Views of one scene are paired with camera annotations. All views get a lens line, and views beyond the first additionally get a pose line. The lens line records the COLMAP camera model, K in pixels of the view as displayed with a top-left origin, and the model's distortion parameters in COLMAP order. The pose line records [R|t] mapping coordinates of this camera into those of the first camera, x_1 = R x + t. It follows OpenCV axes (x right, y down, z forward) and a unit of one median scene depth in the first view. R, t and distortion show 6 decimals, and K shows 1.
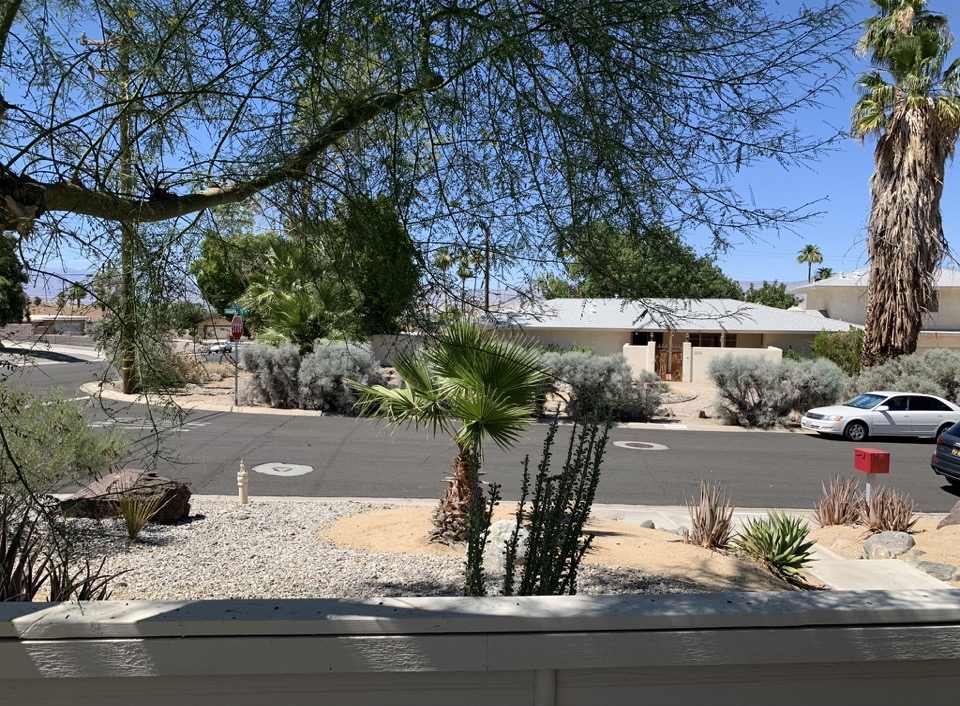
lens RADIAL K [[748.0, 0, 480.0], [0, 748.0, 353.0], [0, 0, 1]] dist [0.044072, -0.000792]
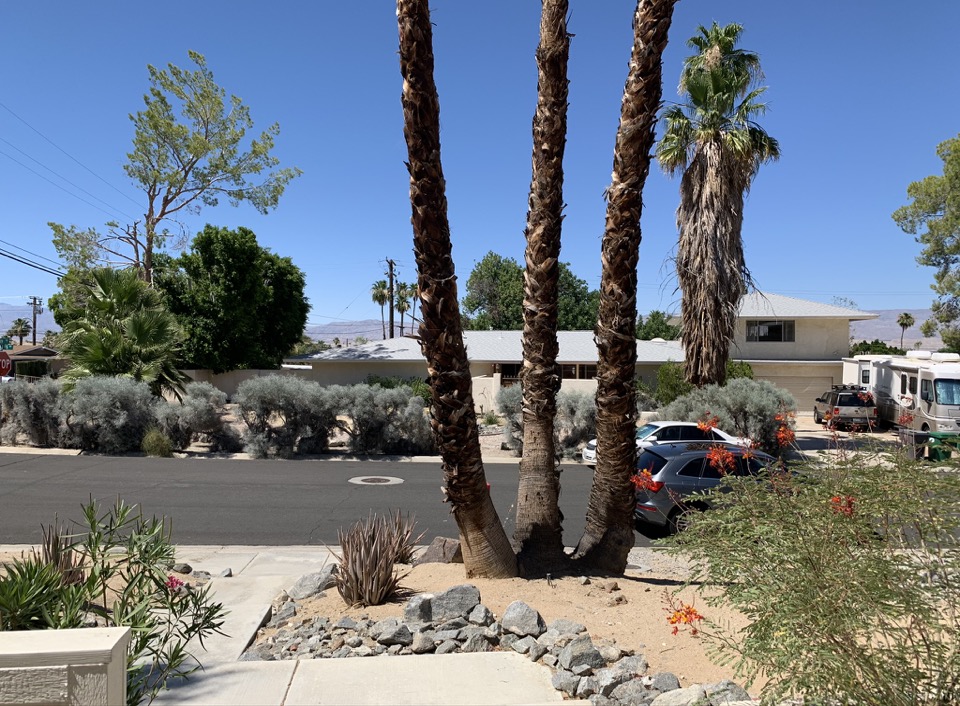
lens RADIAL K [[738.3, 0, 483.4], [0, 738.3, 352.7], [0, 0, 1]] dist [0.090952, -0.117676]
pose [[0.999617, -0.009412, 0.026022, 0.237566], [0.010600, 0.998891, -0.045877, 0.002873], [-0.025562, 0.046135, 0.998608, 0.023810]]
